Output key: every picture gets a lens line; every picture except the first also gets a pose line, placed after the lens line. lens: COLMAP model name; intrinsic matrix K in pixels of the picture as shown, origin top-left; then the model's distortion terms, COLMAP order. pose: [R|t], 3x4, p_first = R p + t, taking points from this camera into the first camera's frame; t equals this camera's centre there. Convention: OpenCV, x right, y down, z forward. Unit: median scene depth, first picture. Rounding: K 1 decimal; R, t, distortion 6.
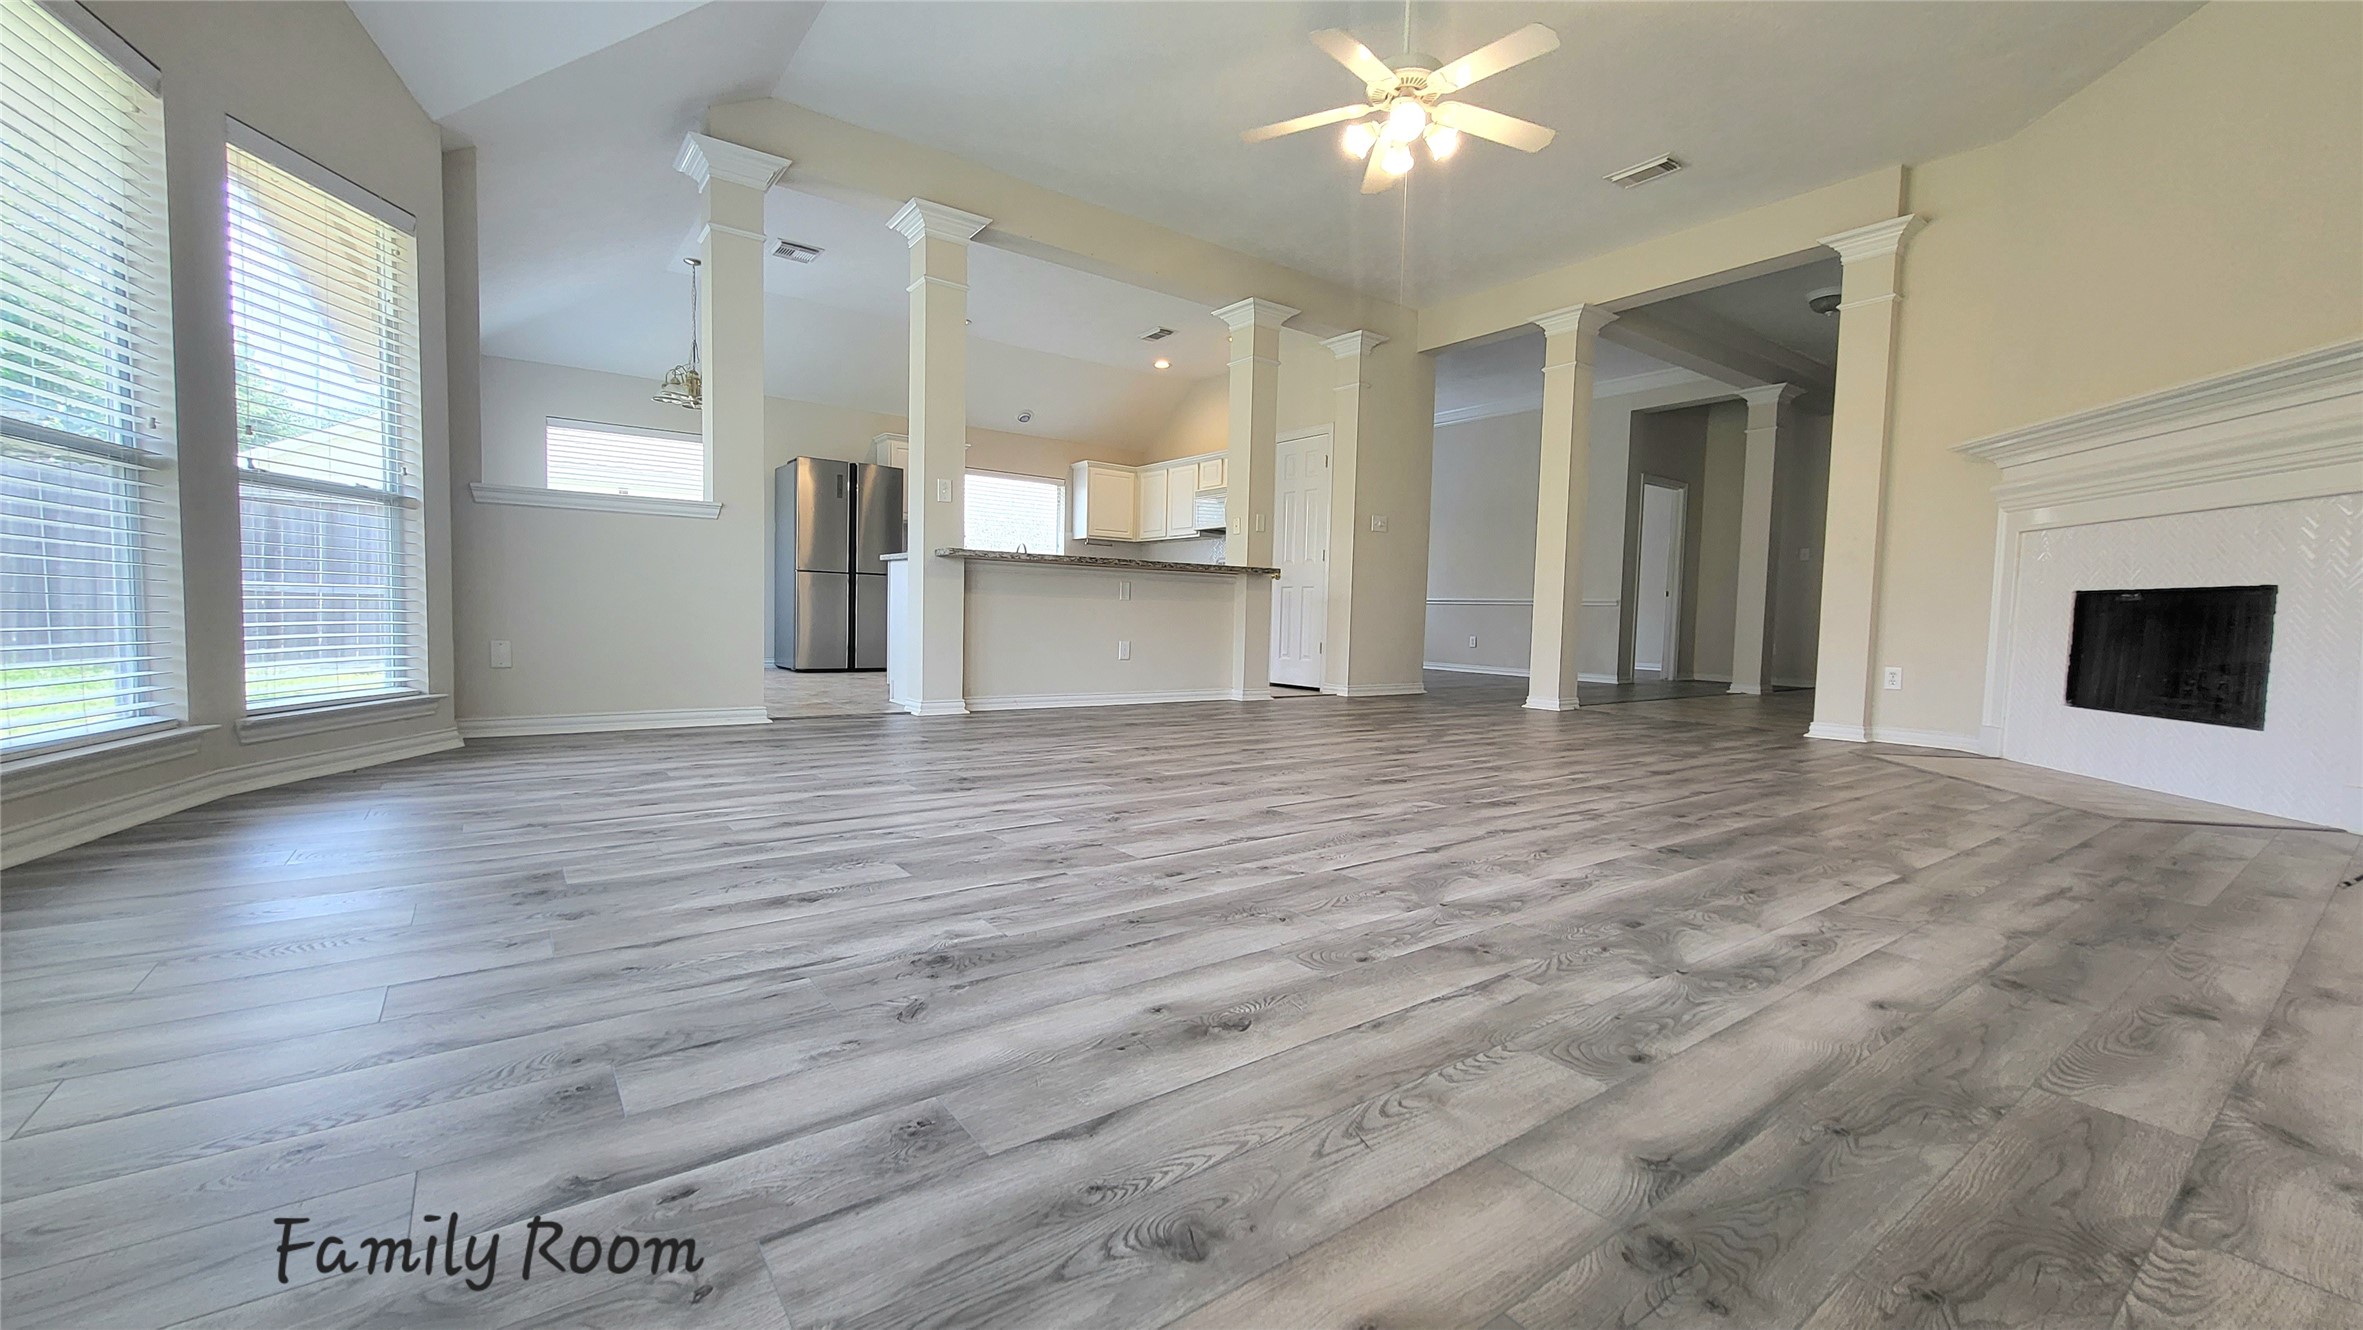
lens RADIAL K [[932.0, 0, 1172.8], [0, 932.0, 663.8], [0, 0, 1]] dist [0.000019, -0.000692]
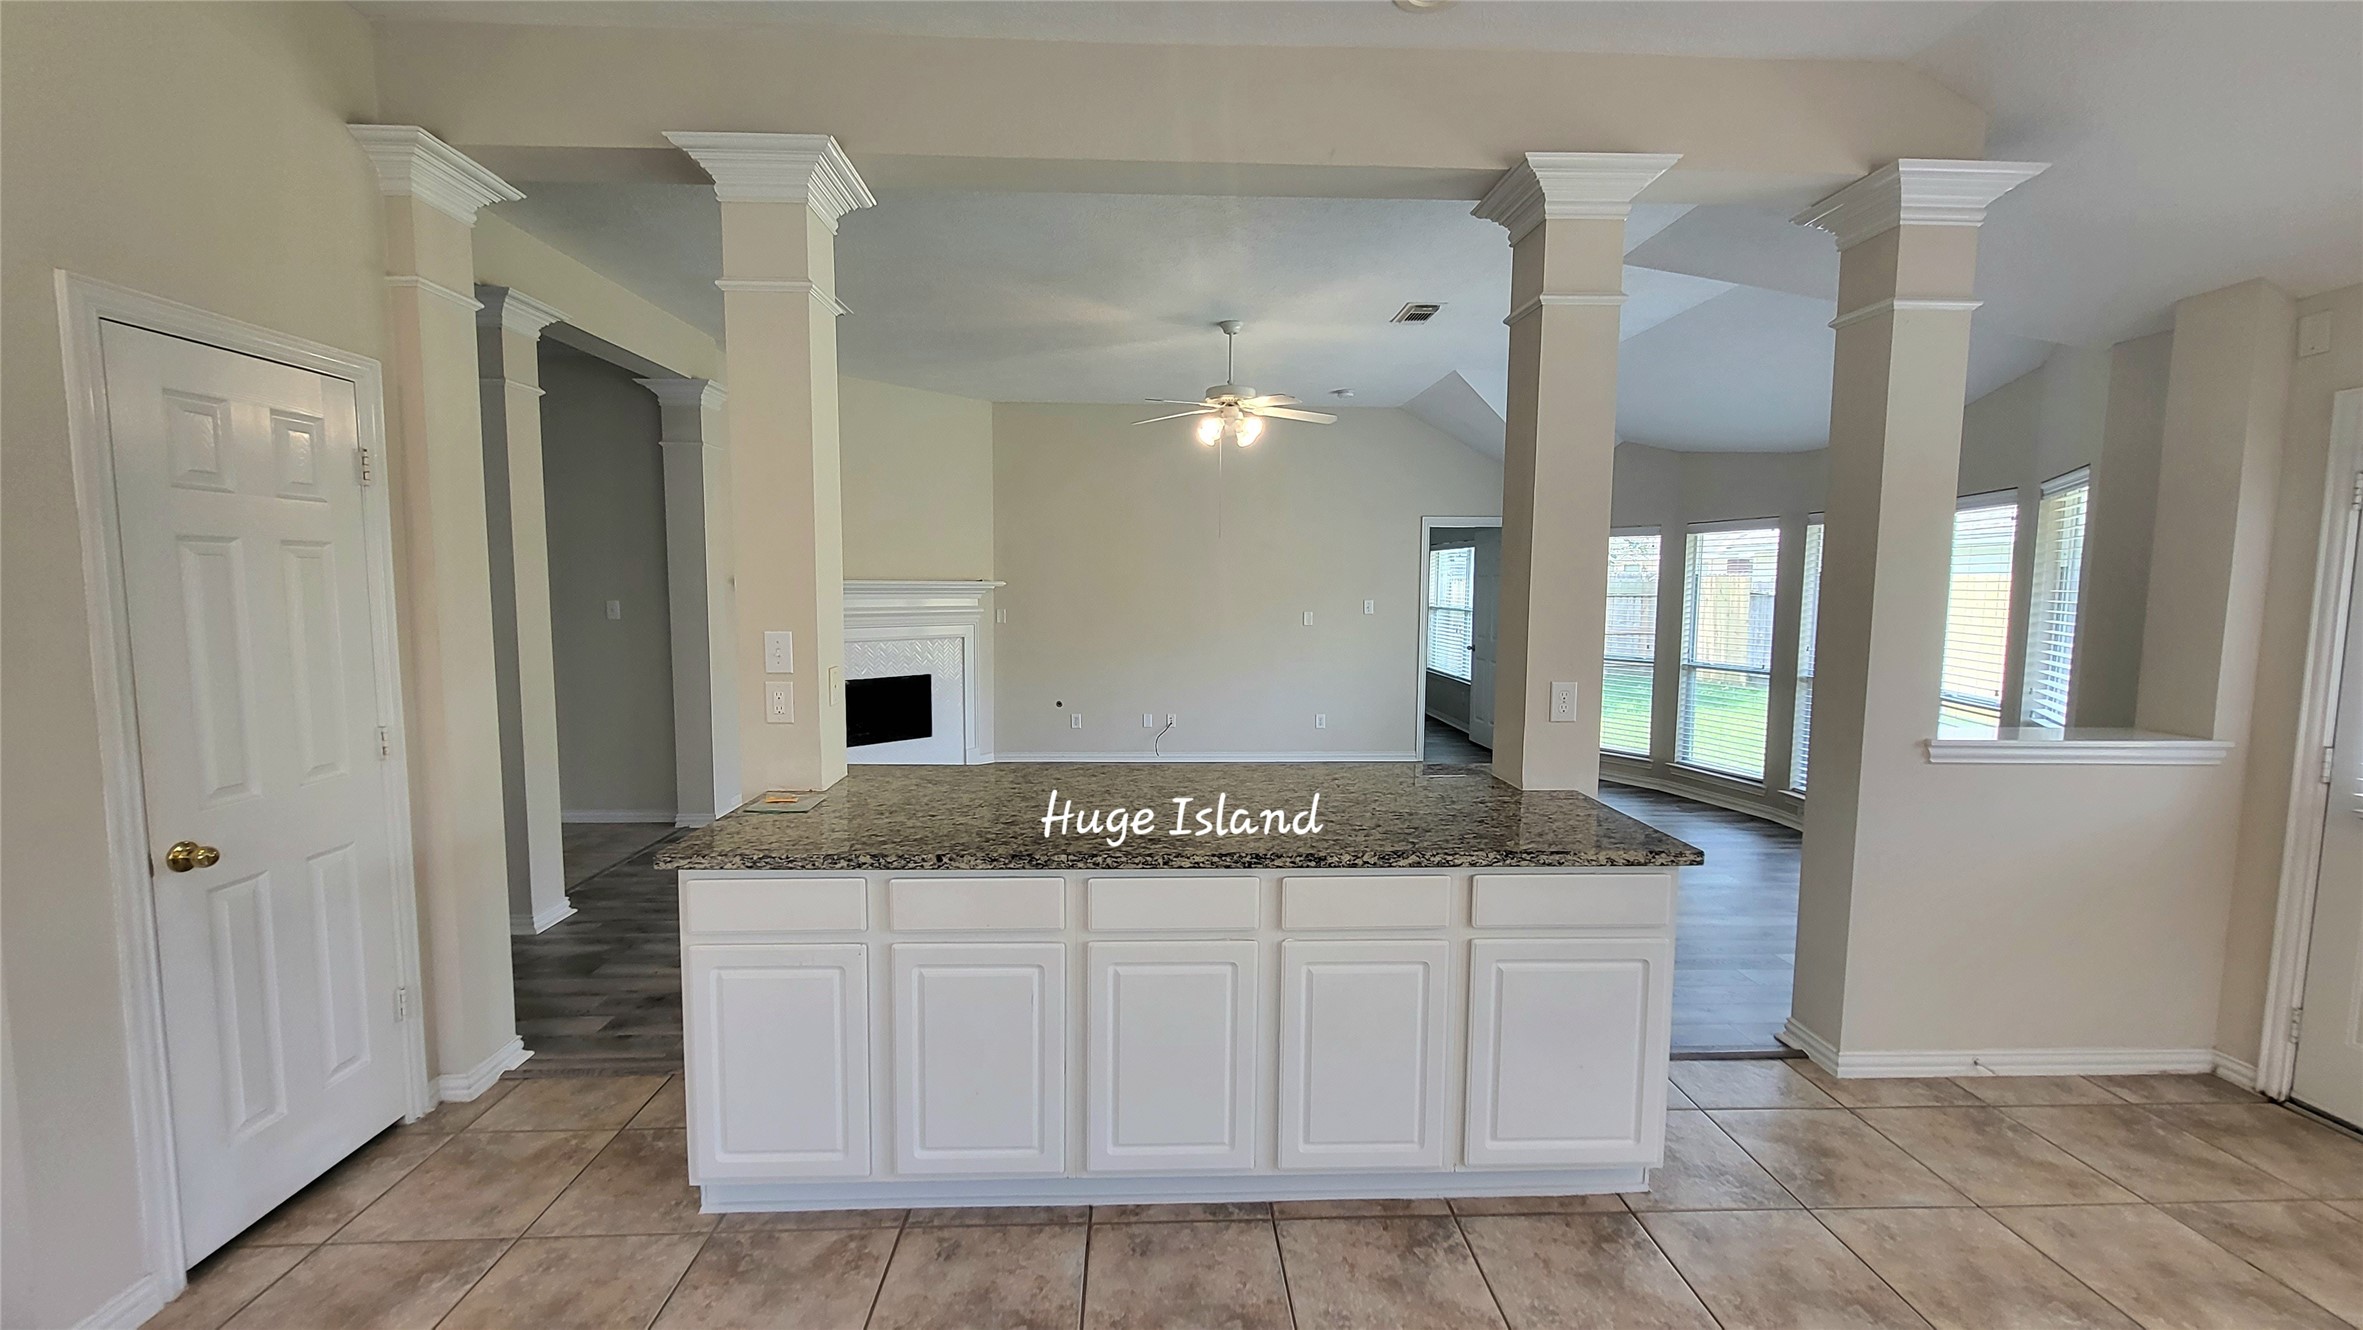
lens RADIAL K [[932.0, 0, 1172.8], [0, 932.0, 663.8], [0, 0, 1]] dist [0.000019, -0.000692]
pose [[-0.828546, -0.075794, 0.554767, -0.293823], [0.006594, 0.989406, 0.145025, -0.212951], [-0.559882, 0.123818, -0.819269, 1.229274]]
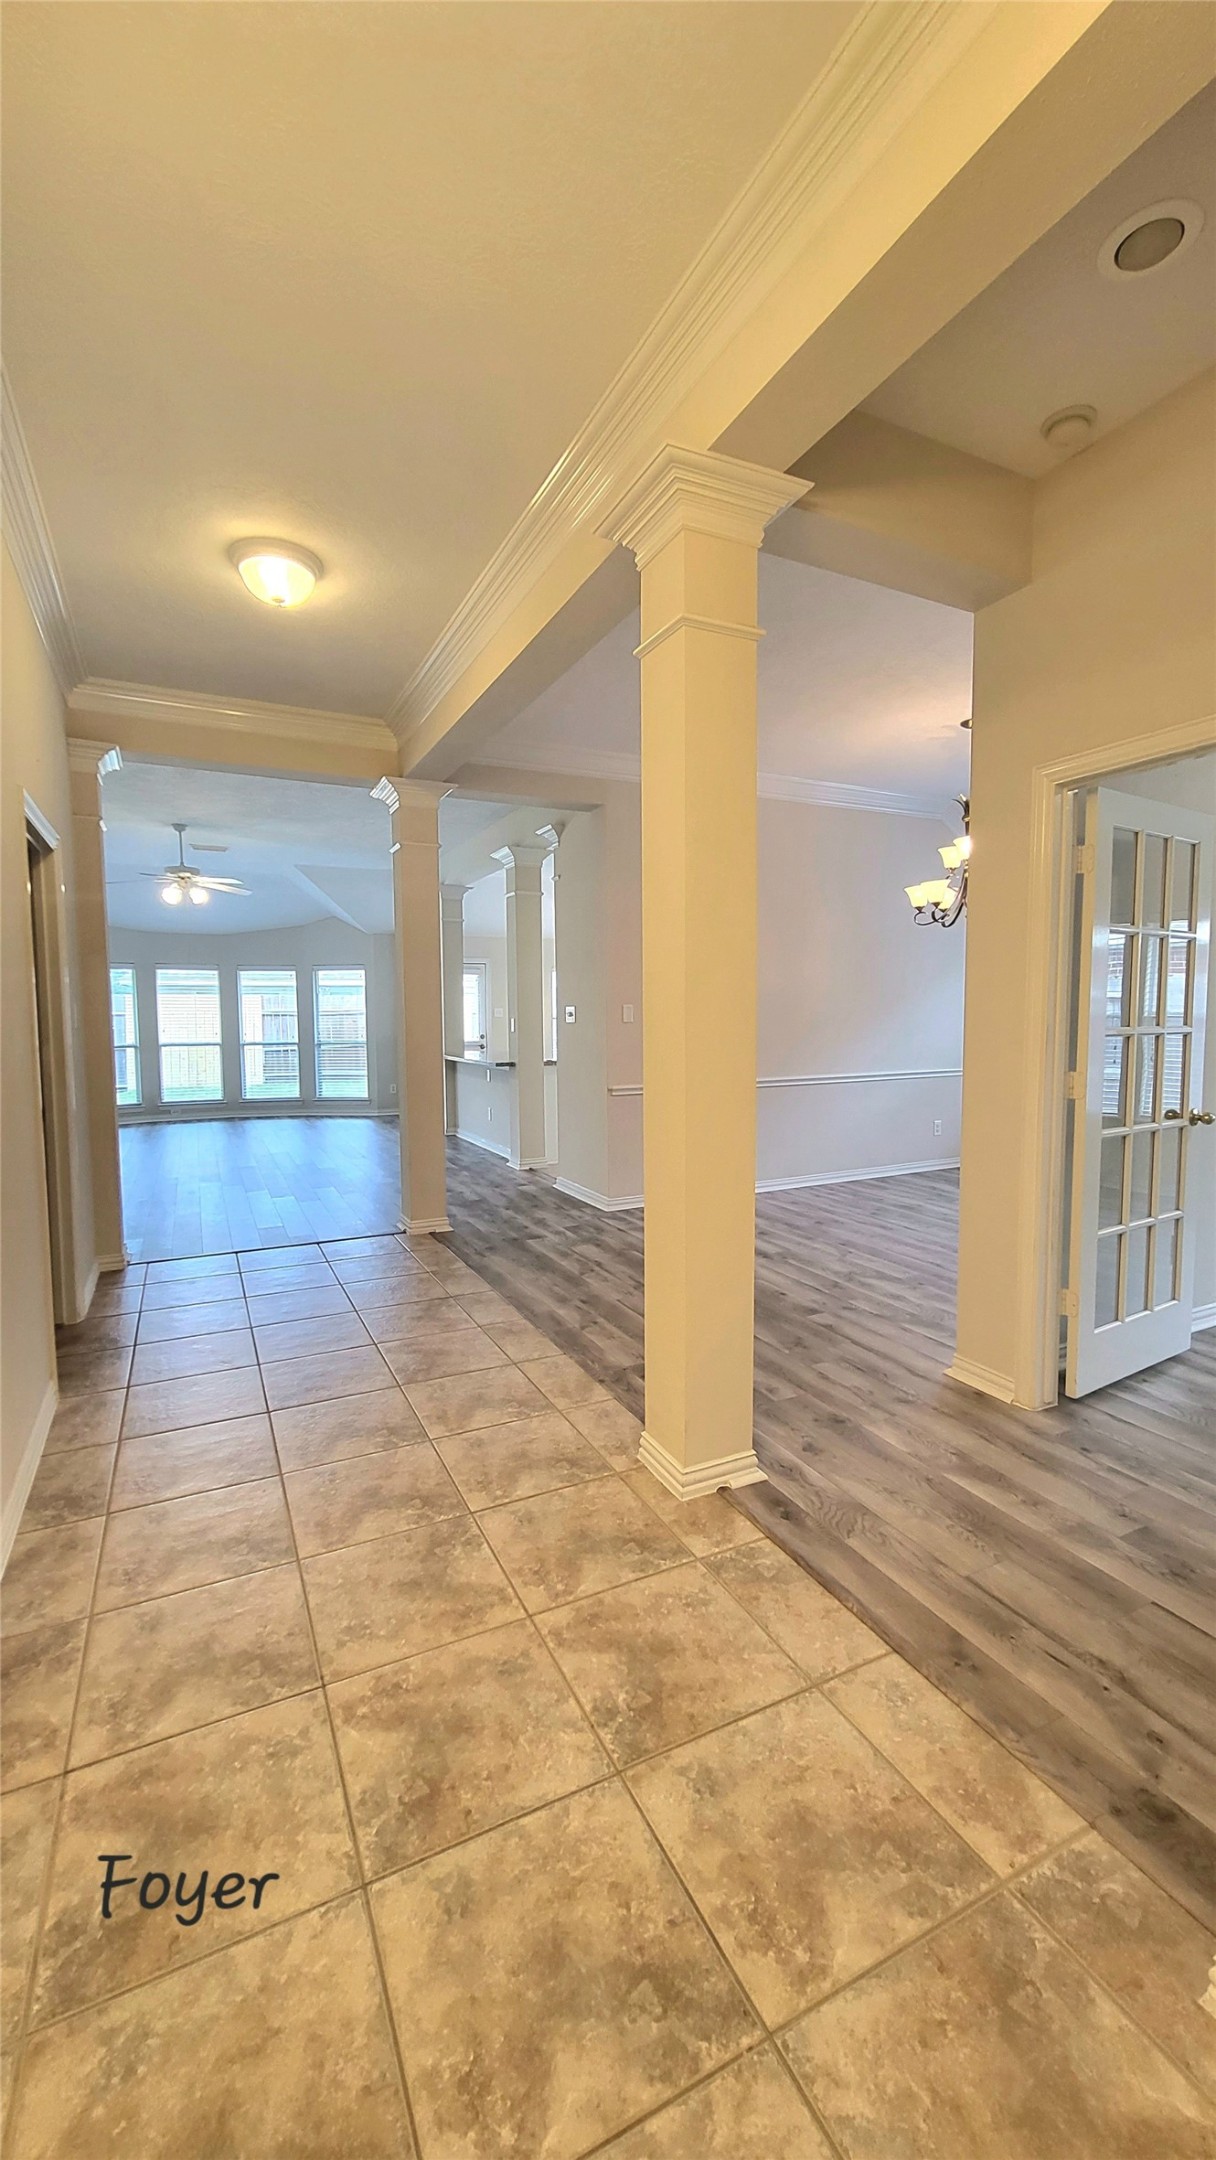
lens RADIAL K [[853.6, 0, 641.1], [0, 853.6, 1079.6], [0, 0, 1]] dist [-0.000765, -0.000173]
pose [[-0.132873, 0.054311, -0.989644, 1.168721], [-0.054958, 0.996558, 0.062069, -0.153329], [0.989608, 0.062636, -0.129430, 1.274798]]
